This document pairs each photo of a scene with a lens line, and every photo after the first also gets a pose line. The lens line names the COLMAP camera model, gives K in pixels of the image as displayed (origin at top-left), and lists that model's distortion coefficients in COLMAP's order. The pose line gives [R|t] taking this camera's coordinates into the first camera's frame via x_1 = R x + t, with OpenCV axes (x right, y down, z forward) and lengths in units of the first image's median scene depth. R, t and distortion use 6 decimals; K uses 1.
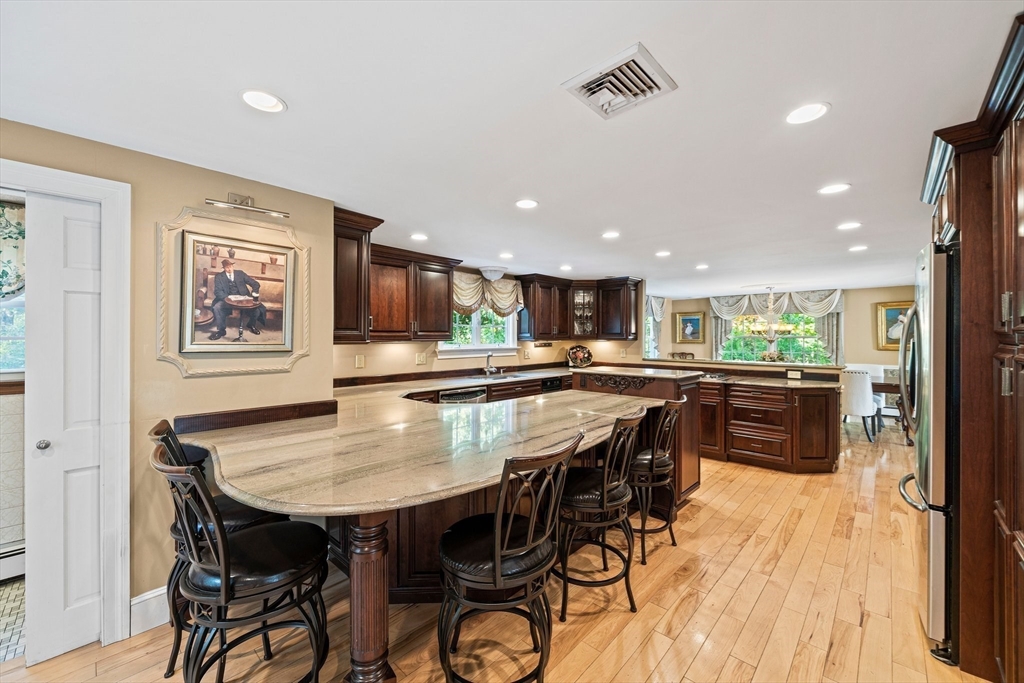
lens RADIAL K [[397.7, 0, 518.3], [0, 397.7, 337.0], [0, 0, 1]] dist [-0.004196, -0.000201]
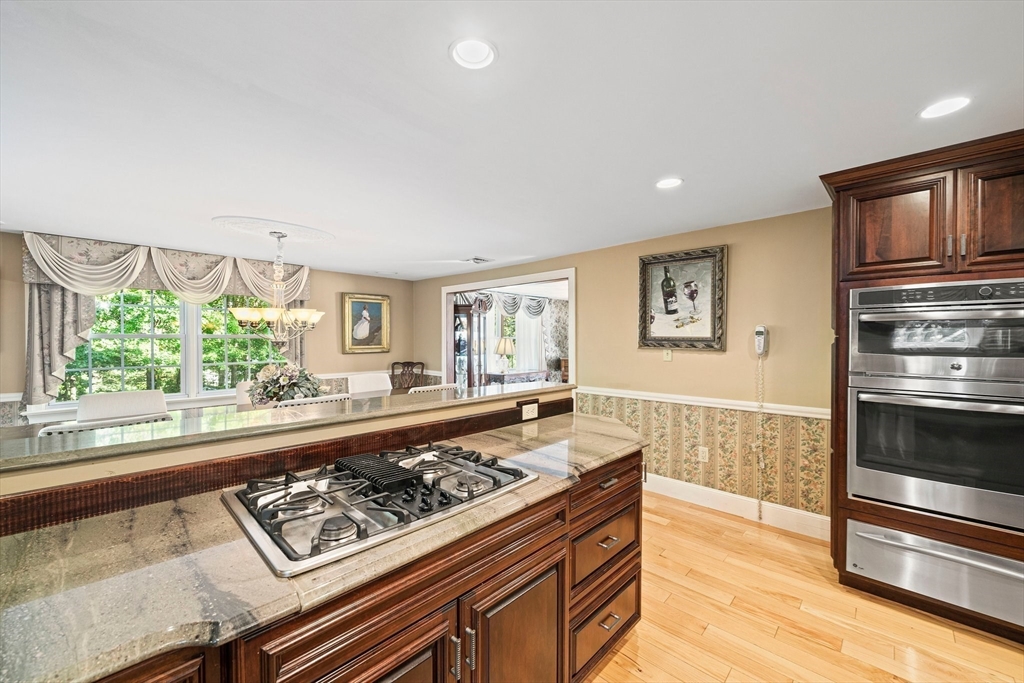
lens RADIAL K [[397.7, 0, 513.3], [0, 397.7, 342.4], [0, 0, 1]] dist [-0.004196, -0.000201]
pose [[0.023903, -0.008128, 0.999681, 0.156571], [-0.000872, 0.999966, 0.008151, 0.005421], [-0.999714, -0.001067, 0.023895, 0.736818]]
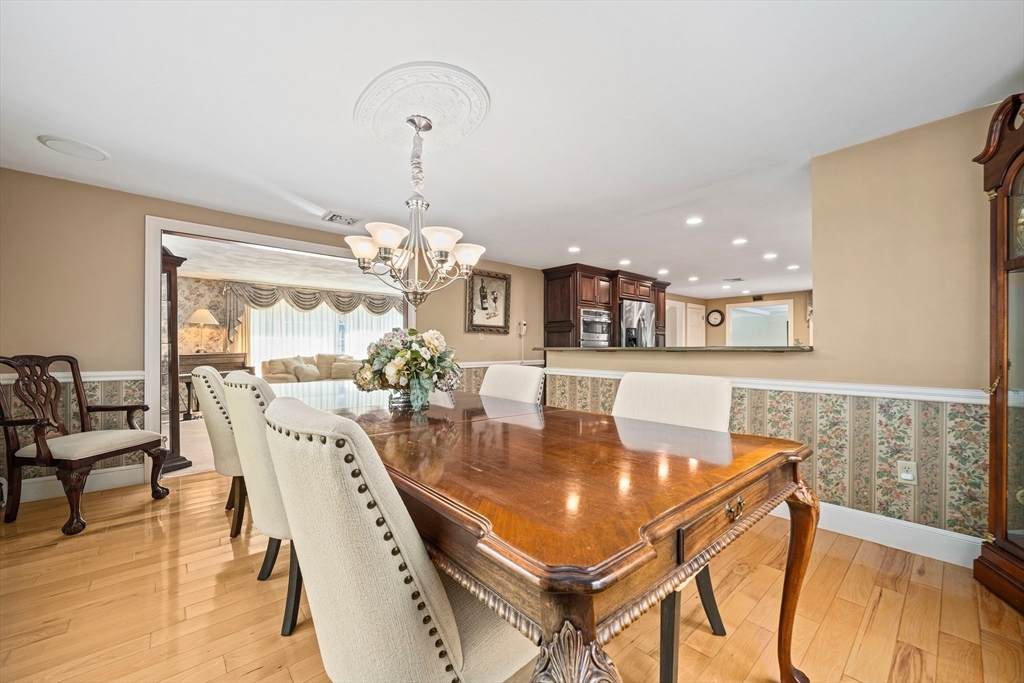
lens RADIAL K [[397.7, 0, 503.9], [0, 397.7, 348.0], [0, 0, 1]] dist [-0.004196, -0.000201]
pose [[-0.994047, -0.000847, 0.108953, 0.573974], [-0.000695, 0.999999, 0.001437, 0.050994], [-0.108954, 0.001352, -0.994046, 1.376089]]
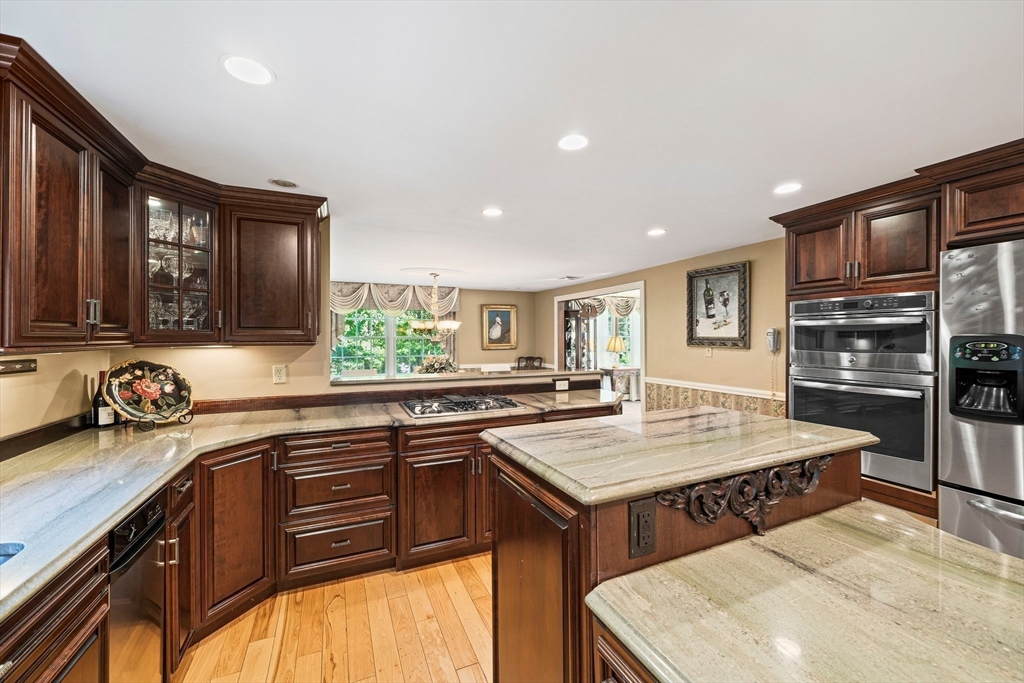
lens RADIAL K [[397.7, 0, 514.5], [0, 397.7, 348.0], [0, 0, 1]] dist [-0.004196, -0.000201]
pose [[0.397258, -0.025367, 0.917356, -0.032900], [0.004294, 0.999658, 0.025784, 0.002071], [-0.917697, -0.006304, 0.397231, 0.569586]]
